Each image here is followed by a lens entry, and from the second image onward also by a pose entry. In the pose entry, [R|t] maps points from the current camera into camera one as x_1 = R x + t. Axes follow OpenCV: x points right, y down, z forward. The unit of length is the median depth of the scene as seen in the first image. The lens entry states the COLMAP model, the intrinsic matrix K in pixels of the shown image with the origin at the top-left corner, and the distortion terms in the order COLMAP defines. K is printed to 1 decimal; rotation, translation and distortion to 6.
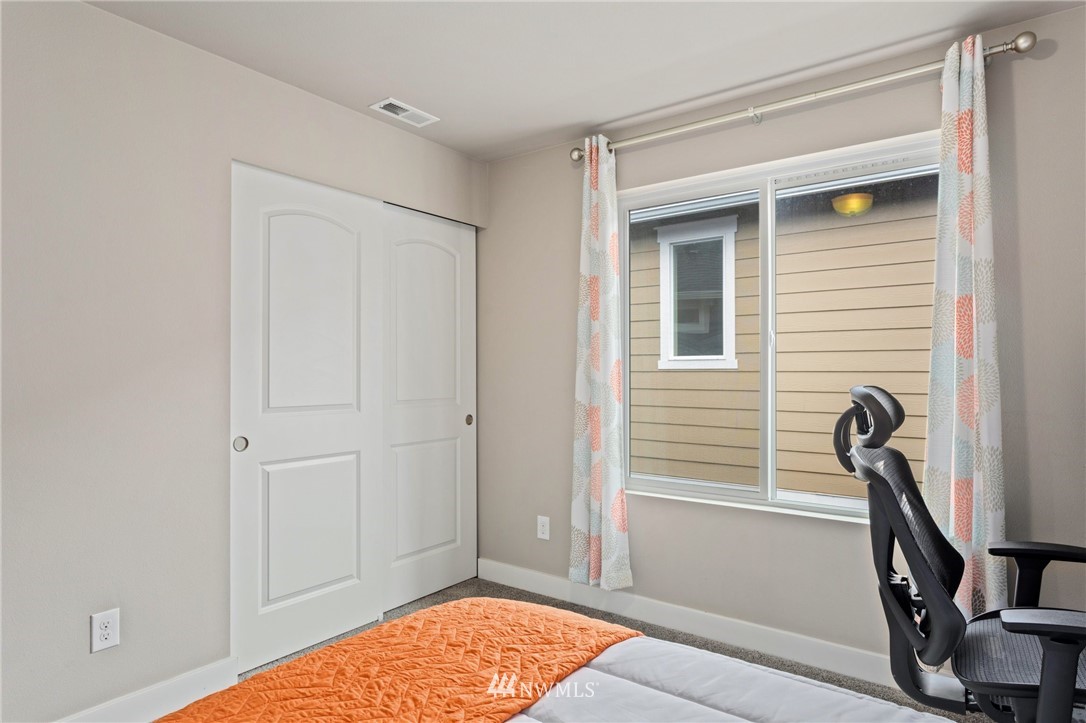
lens RADIAL K [[620.8, 0, 539.6], [0, 620.8, 379.6], [0, 0, 1]] dist [-0.006805, -0.001819]
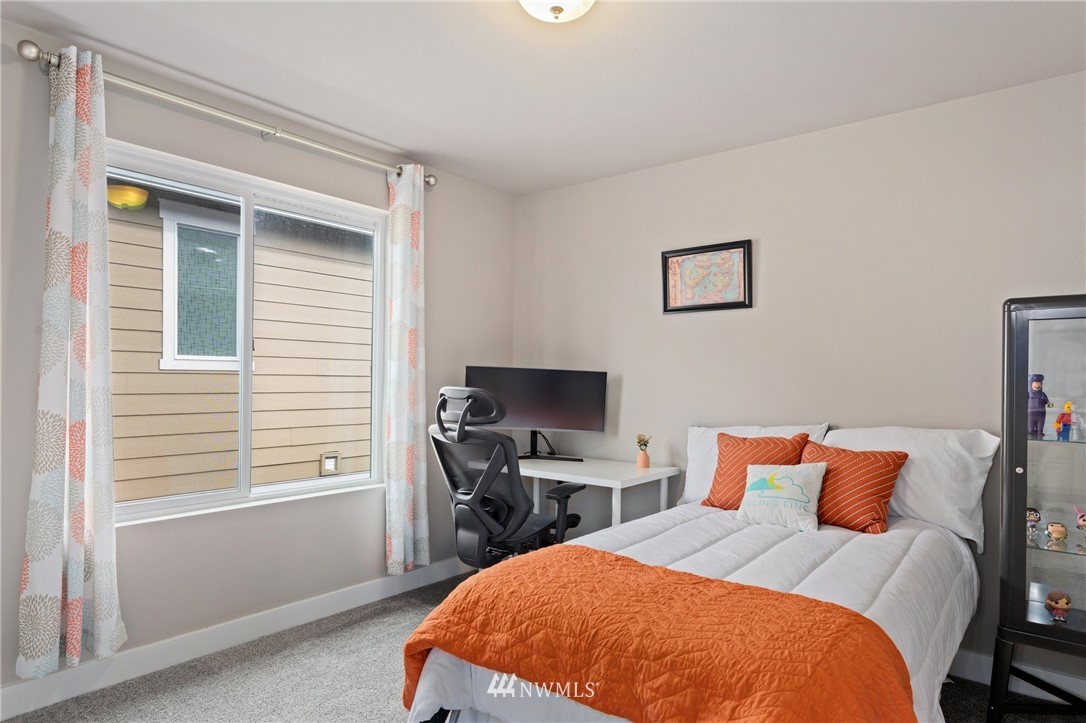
lens RADIAL K [[620.8, 0, 539.6], [0, 620.8, 379.6], [0, 0, 1]] dist [-0.006805, -0.001819]
pose [[0.042450, -0.003901, 0.999091, -0.639201], [-0.003957, 0.999984, 0.004073, -0.008516], [-0.999091, -0.004126, 0.042434, 0.447502]]
